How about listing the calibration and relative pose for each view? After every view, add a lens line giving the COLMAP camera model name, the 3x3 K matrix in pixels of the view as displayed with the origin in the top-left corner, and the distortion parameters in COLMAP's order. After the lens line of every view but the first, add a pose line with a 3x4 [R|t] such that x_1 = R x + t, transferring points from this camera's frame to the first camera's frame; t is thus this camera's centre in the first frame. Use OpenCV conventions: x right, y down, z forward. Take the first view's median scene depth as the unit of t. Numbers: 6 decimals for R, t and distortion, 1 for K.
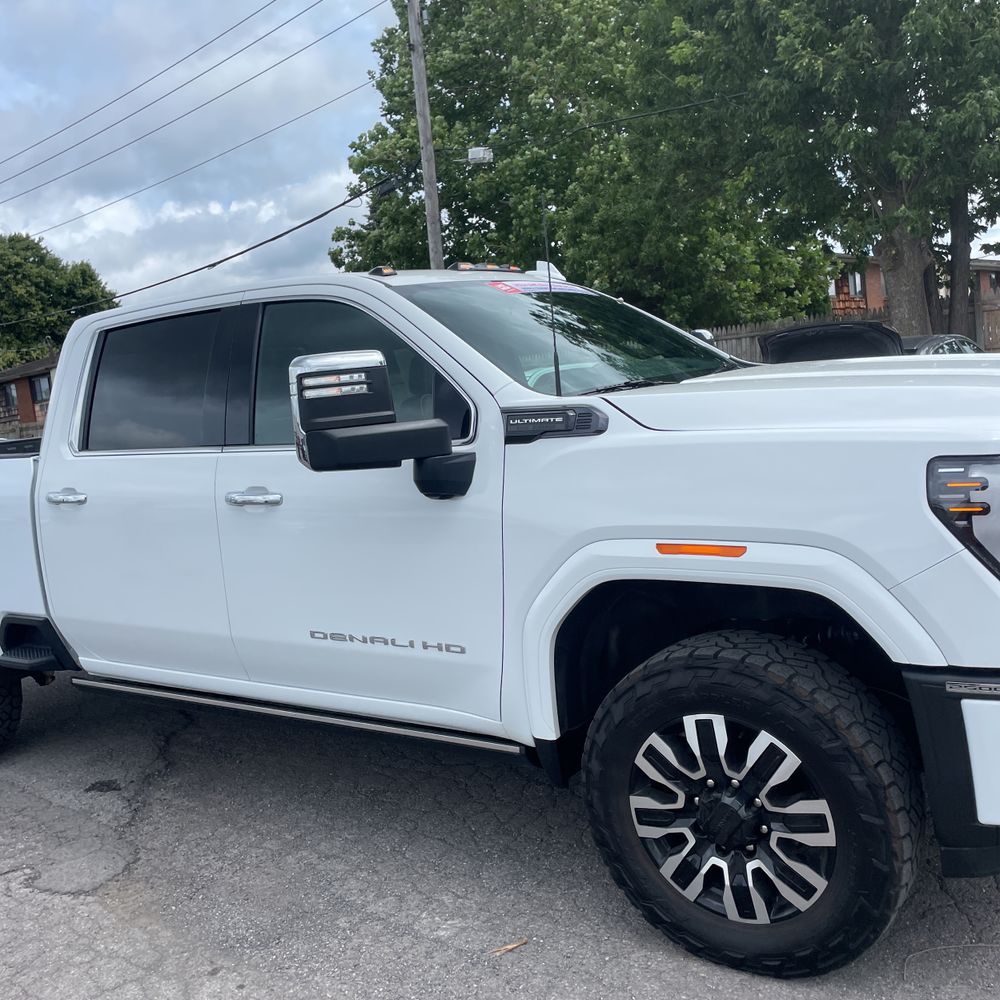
lens RADIAL K [[1004.8, 0, 497.8], [0, 1004.8, 482.6], [0, 0, 1]] dist [0.134319, -0.258583]
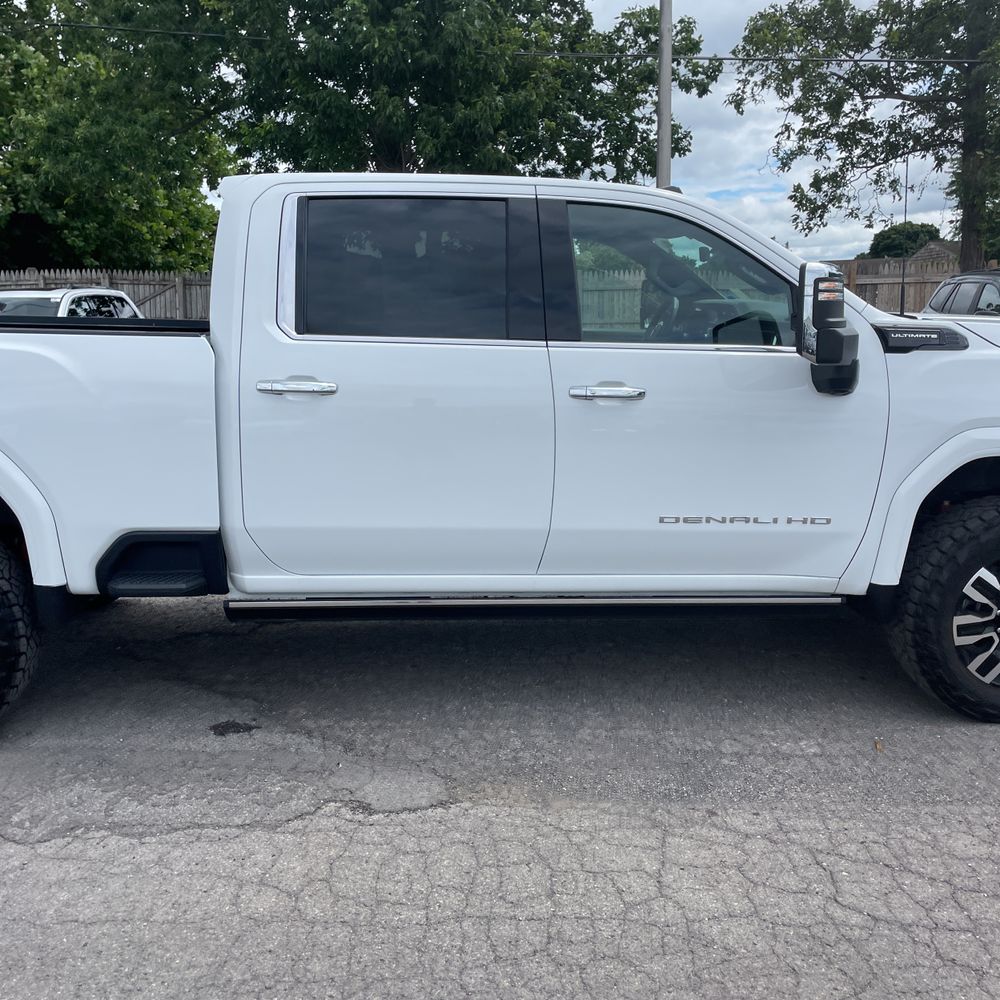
lens RADIAL K [[1017.7, 0, 499.8], [0, 1017.7, 485.1], [0, 0, 1]] dist [0.096573, -0.131400]
pose [[0.776161, -0.003987, 0.630522, -1.174196], [-0.020482, 0.999293, 0.031532, 0.094953], [-0.630201, -0.037389, 0.775531, 0.300390]]
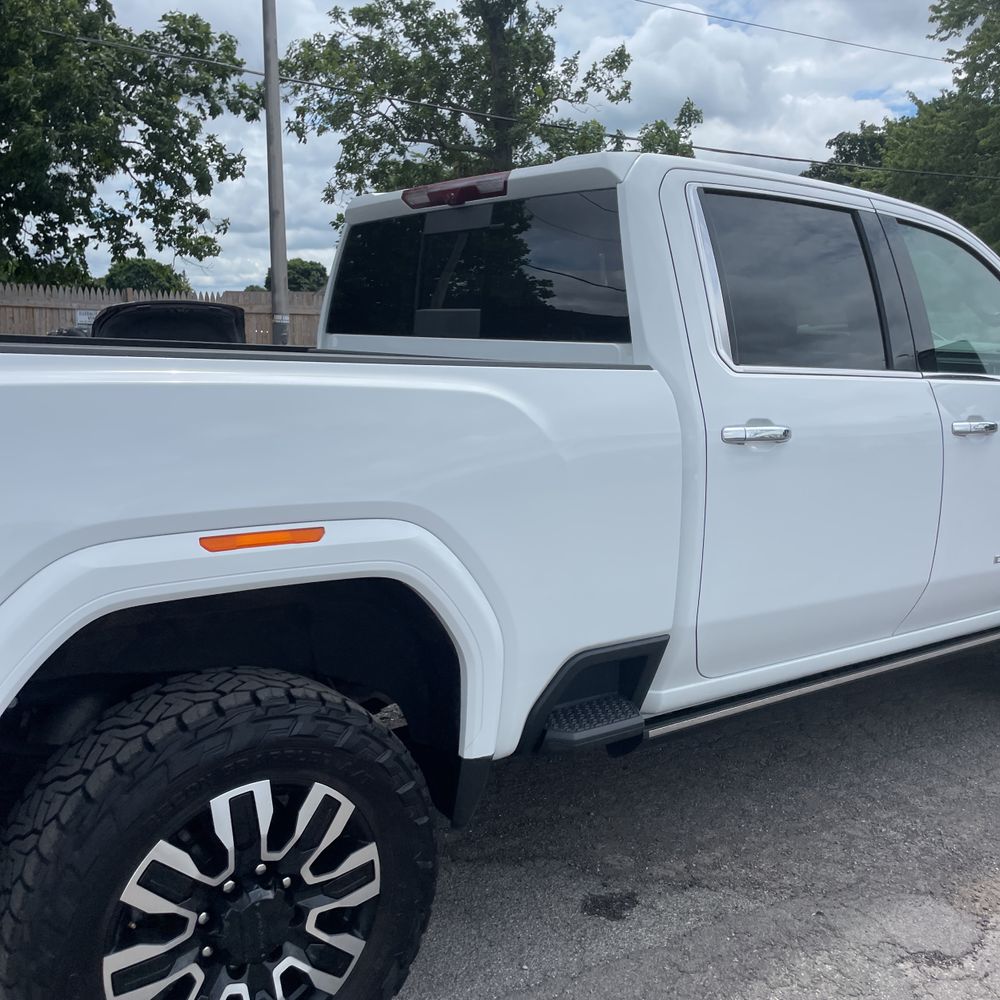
lens RADIAL K [[1017.7, 0, 499.8], [0, 1017.7, 485.1], [0, 0, 1]] dist [0.096573, -0.131400]
pose [[0.309217, -0.021952, 0.950738, -1.555487], [0.040700, 0.999123, 0.009832, 0.049916], [-0.950120, 0.035654, 0.309840, 1.337380]]
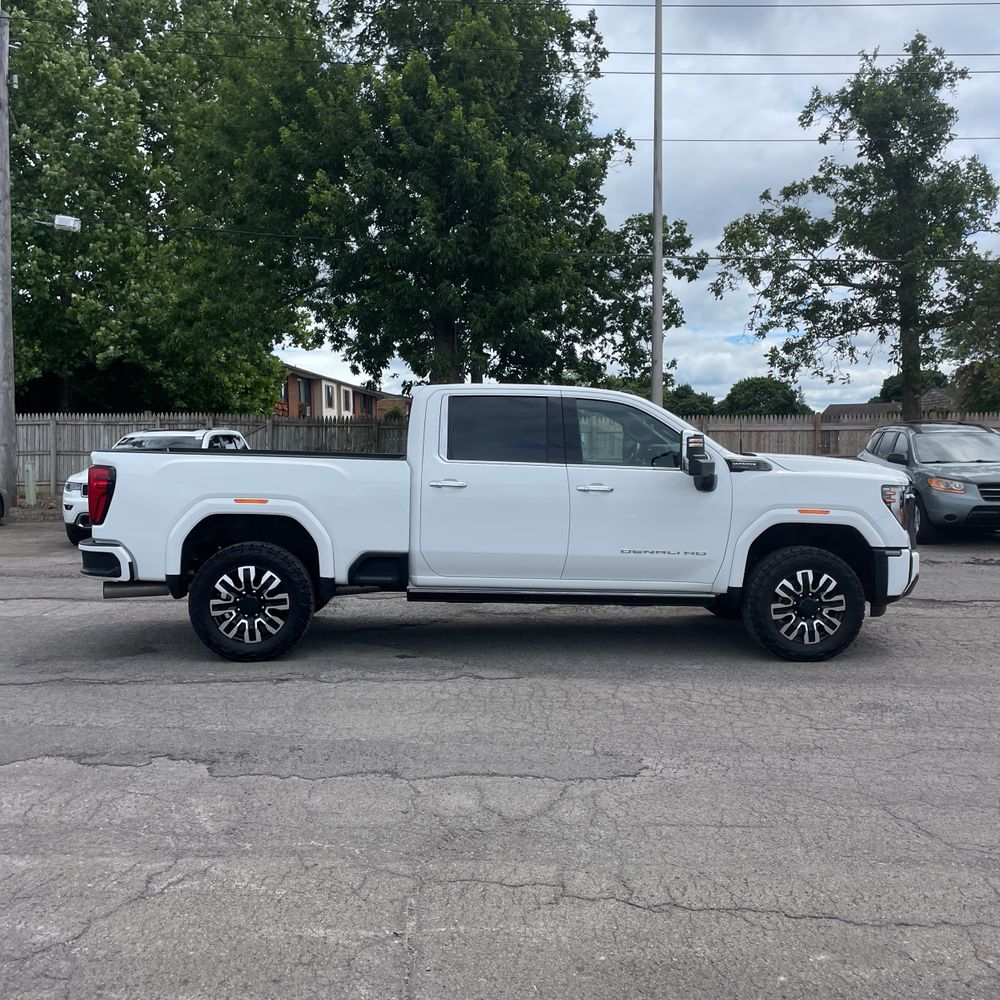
lens RADIAL K [[1022.0, 0, 498.8], [0, 1022.0, 476.6], [0, 0, 1]] dist [0.079512, -0.129205]
pose [[0.789007, 0.092152, 0.607434, -2.060685], [-0.033094, 0.993627, -0.107754, 0.276789], [-0.613493, 0.064916, 0.787028, -0.709169]]
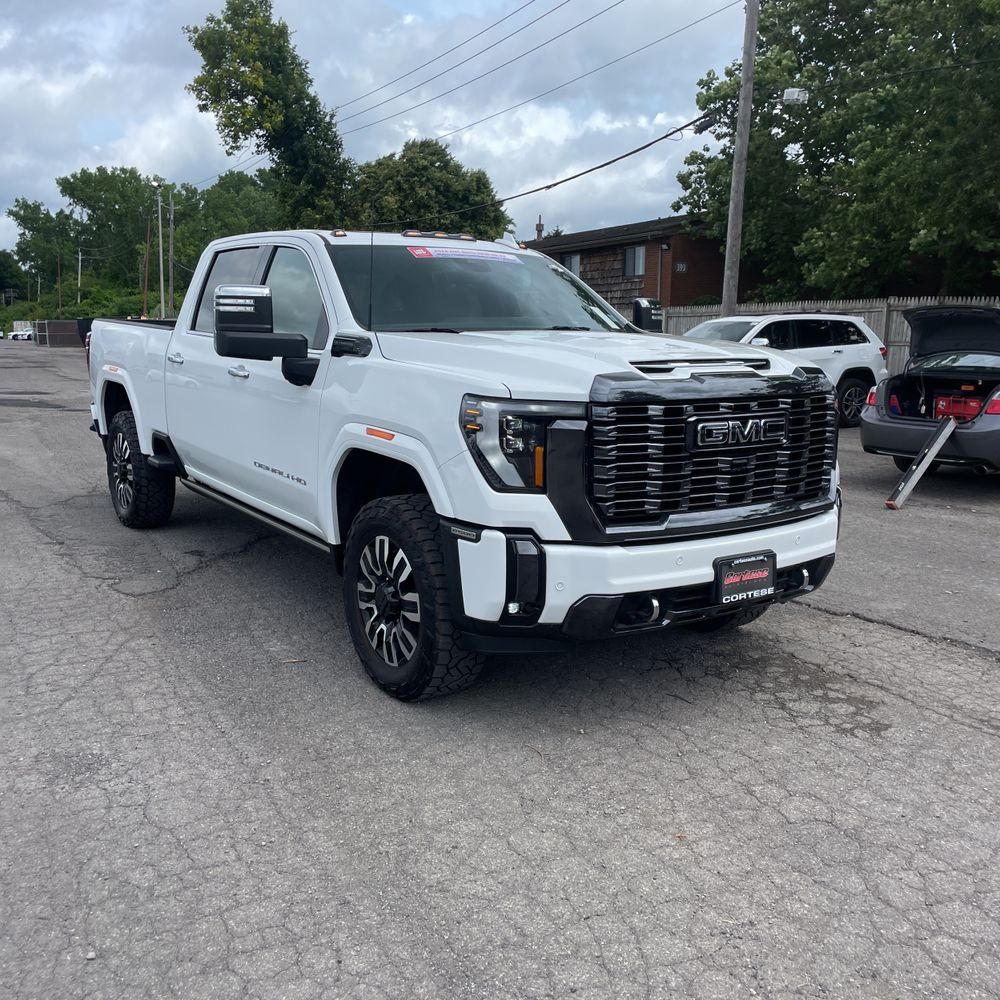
lens RADIAL K [[998.8, 0, 500.0], [0, 998.8, 500.0], [0, 0, 1]] dist [0.099646, -0.155791]
pose [[0.927049, 0.183230, -0.327118, 0.804785], [-0.152671, 0.981326, 0.117006, -0.041066], [0.342449, -0.058528, 0.937712, -0.395067]]
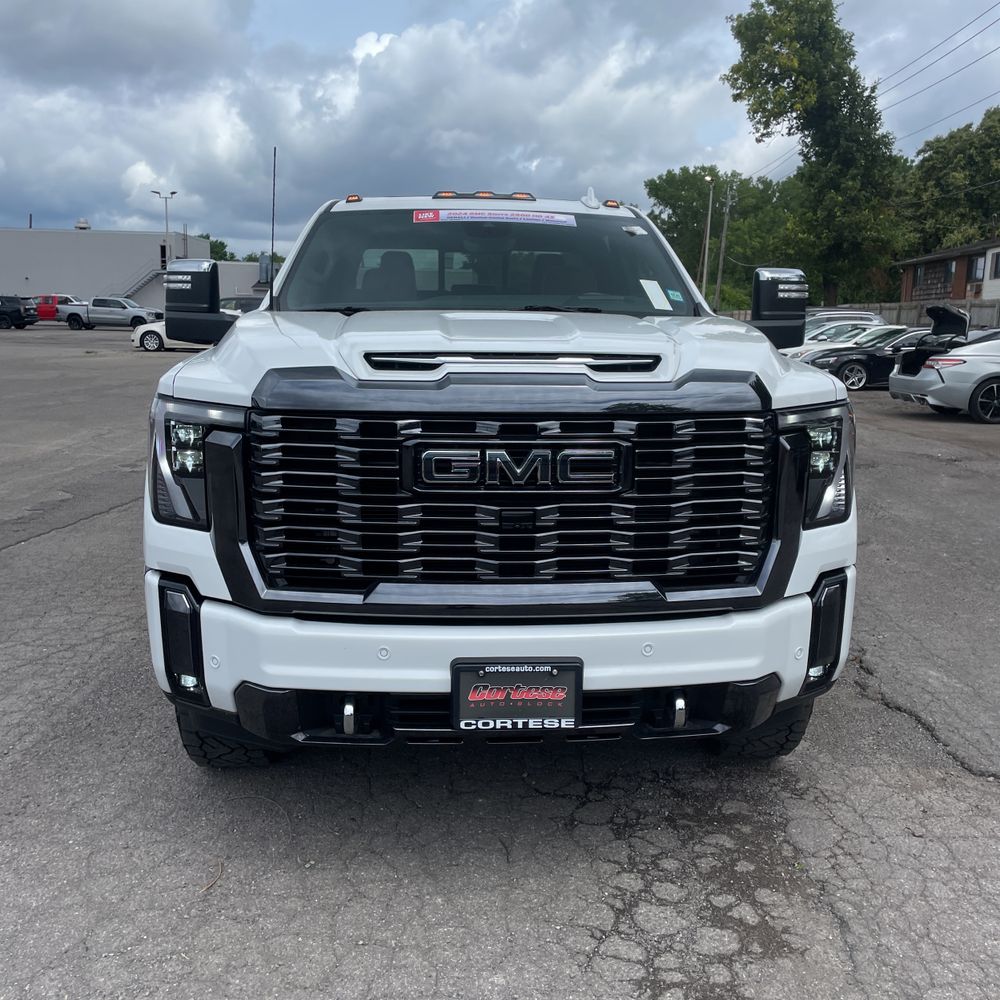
lens RADIAL K [[996.3, 0, 499.6], [0, 996.3, 495.0], [0, 0, 1]] dist [0.097742, -0.129963]
pose [[0.614099, 0.262087, -0.744442, 1.264840], [-0.161954, 0.965025, 0.206149, -0.169536], [0.772434, -0.006031, 0.635067, 0.408361]]
